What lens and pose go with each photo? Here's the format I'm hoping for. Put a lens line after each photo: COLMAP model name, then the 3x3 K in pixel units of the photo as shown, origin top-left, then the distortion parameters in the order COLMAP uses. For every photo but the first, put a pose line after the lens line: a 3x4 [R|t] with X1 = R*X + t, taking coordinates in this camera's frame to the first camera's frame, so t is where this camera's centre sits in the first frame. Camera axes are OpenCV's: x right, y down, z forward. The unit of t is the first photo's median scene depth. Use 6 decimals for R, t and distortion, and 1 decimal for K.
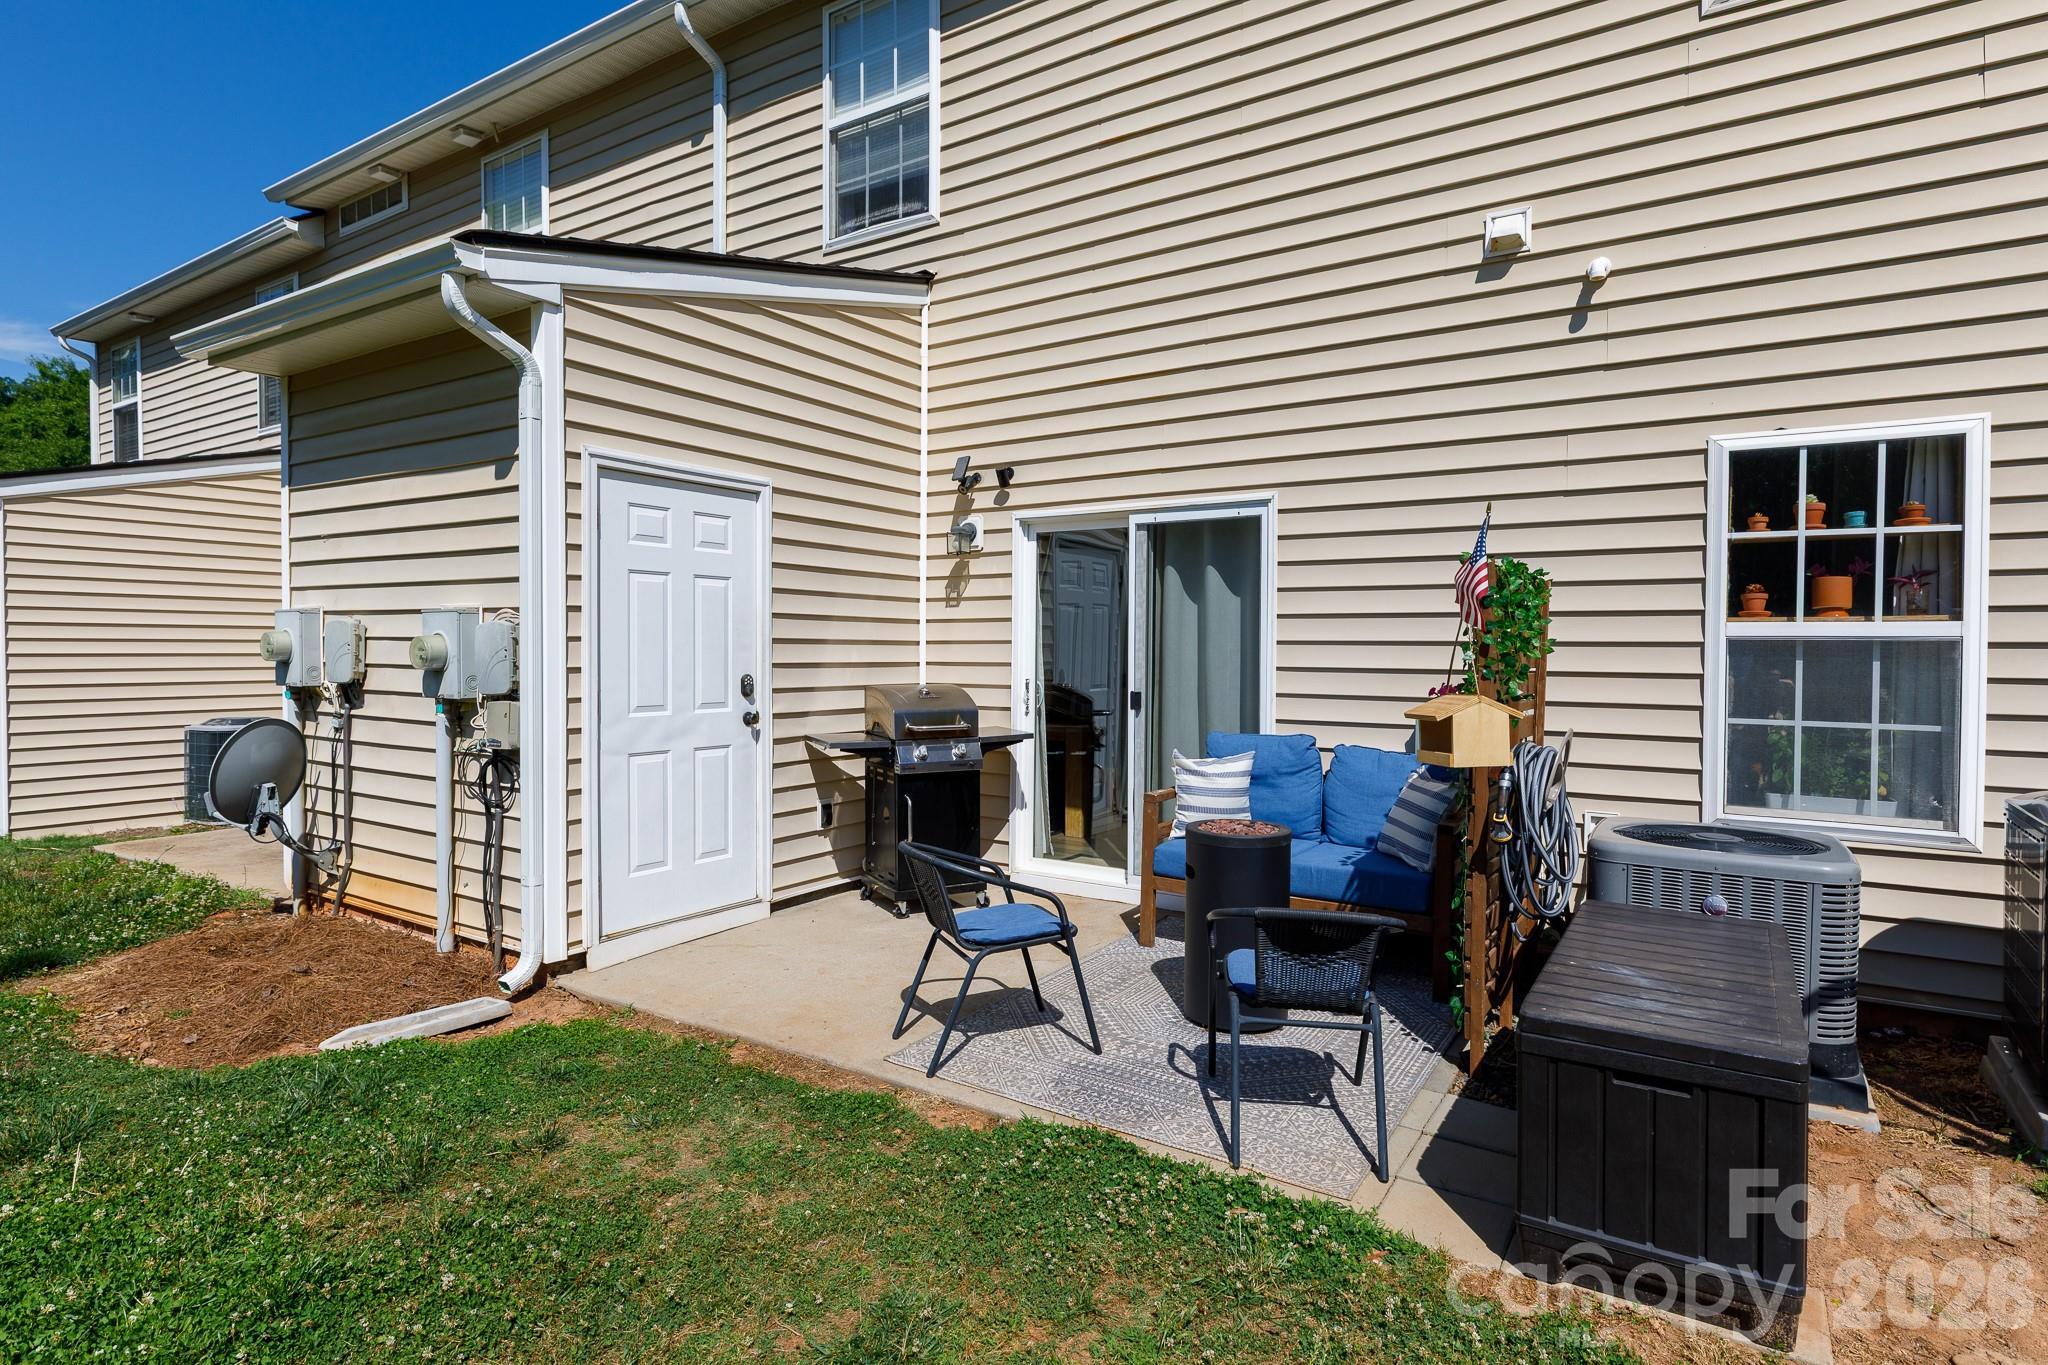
lens RADIAL K [[1076.0, 0, 1020.6], [0, 1076.0, 676.1], [0, 0, 1]] dist [-0.006631, 0.002463]
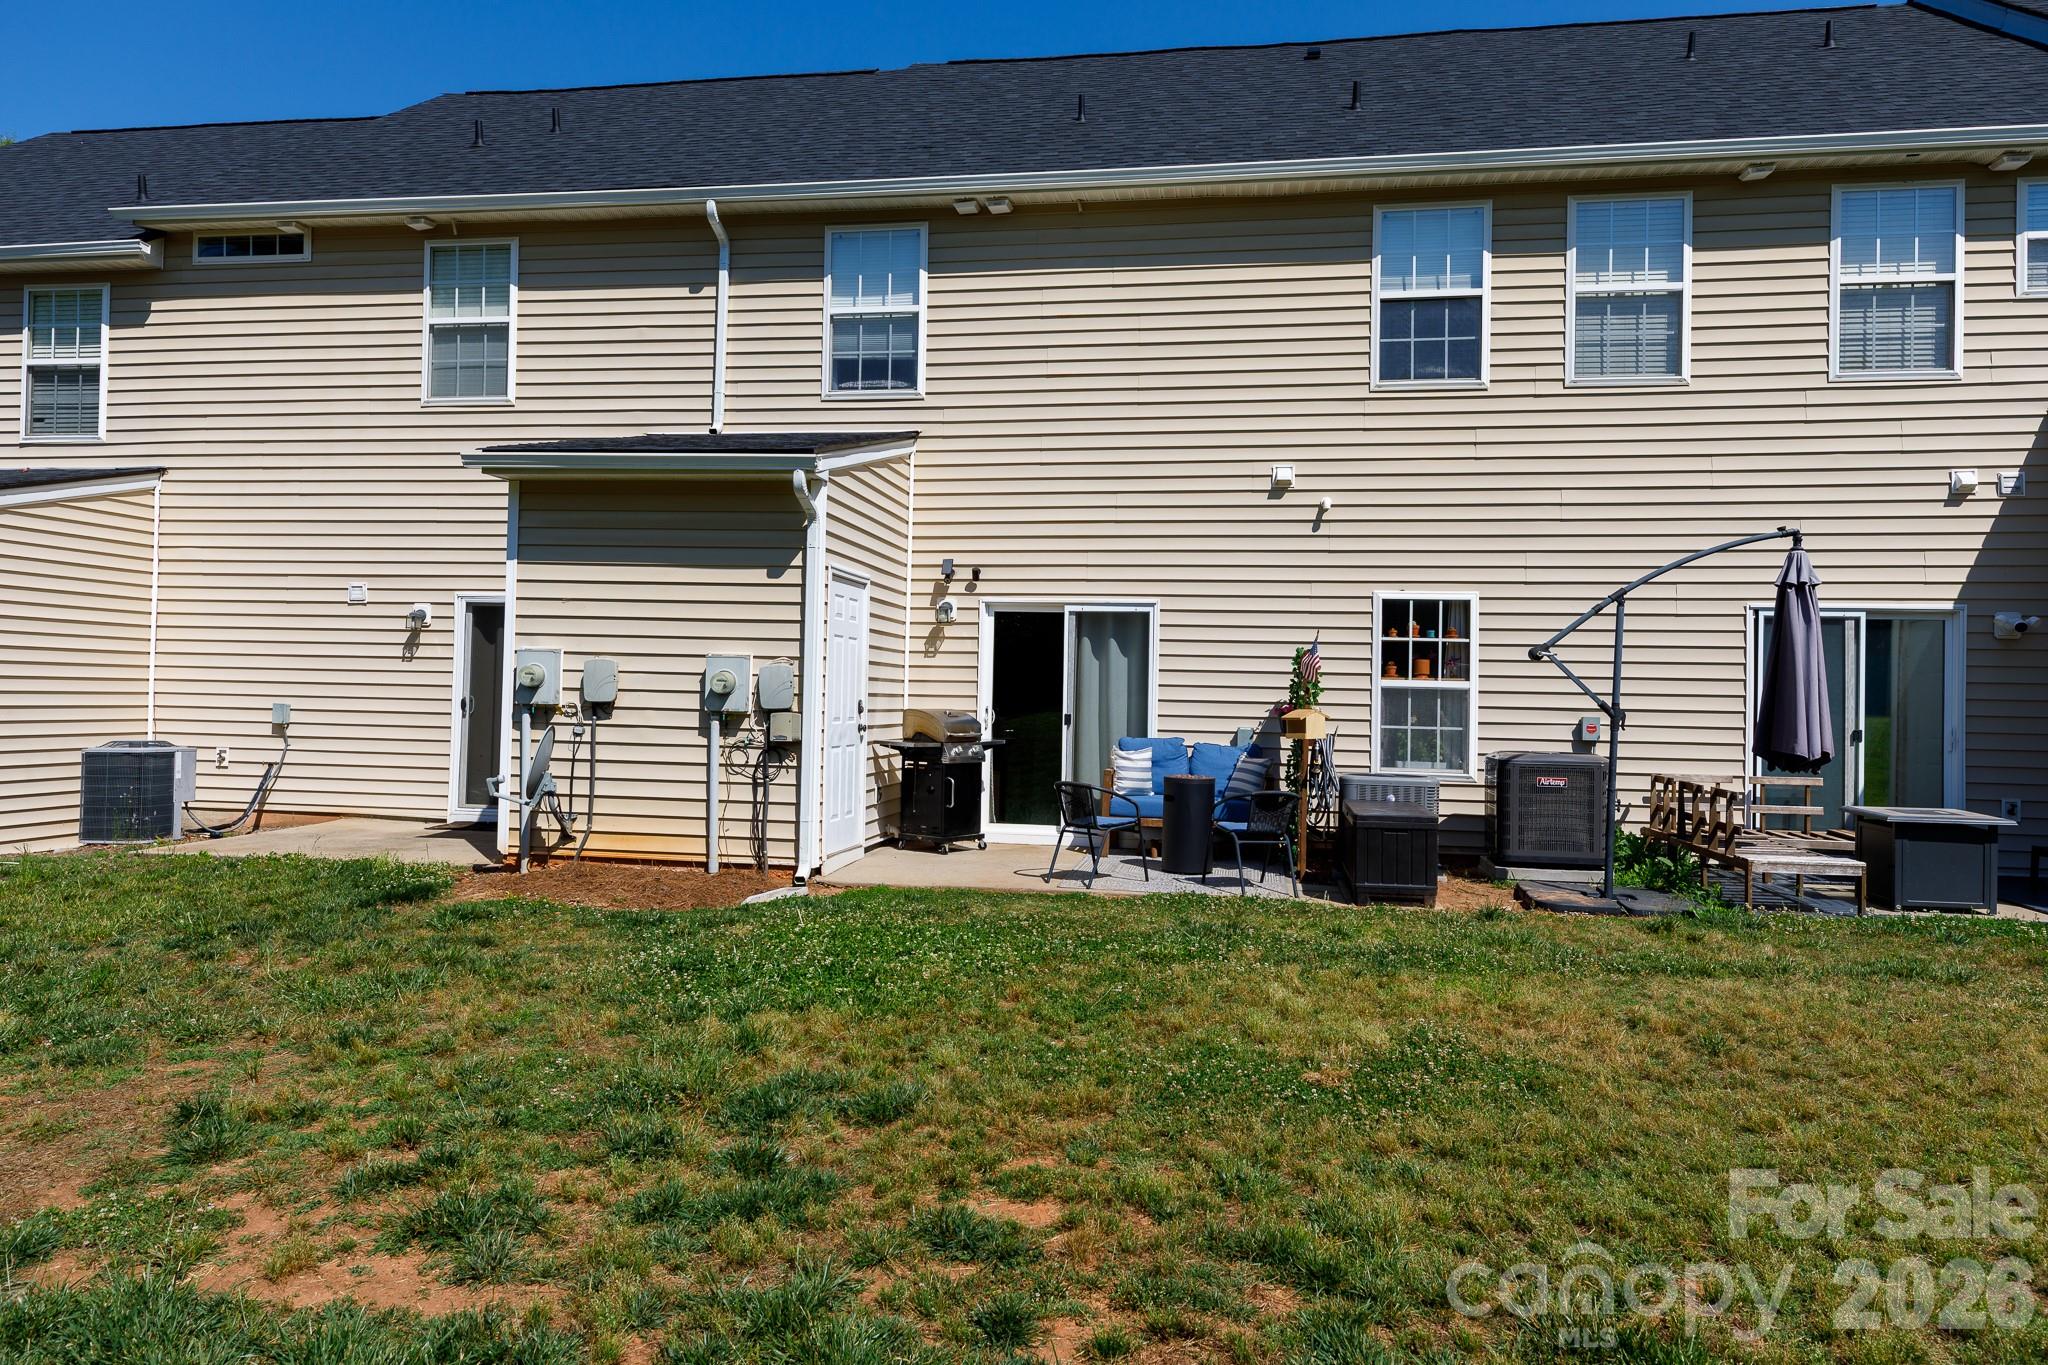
lens RADIAL K [[1398.3, 0, 1022.0], [0, 1398.3, 685.0], [0, 0, 1]] dist [-0.001952, -0.000458]
pose [[0.912525, 0.017219, 0.408659, -0.888467], [-0.005449, 0.999537, -0.029948, 0.037170], [-0.408985, 0.025101, 0.912196, -0.975219]]
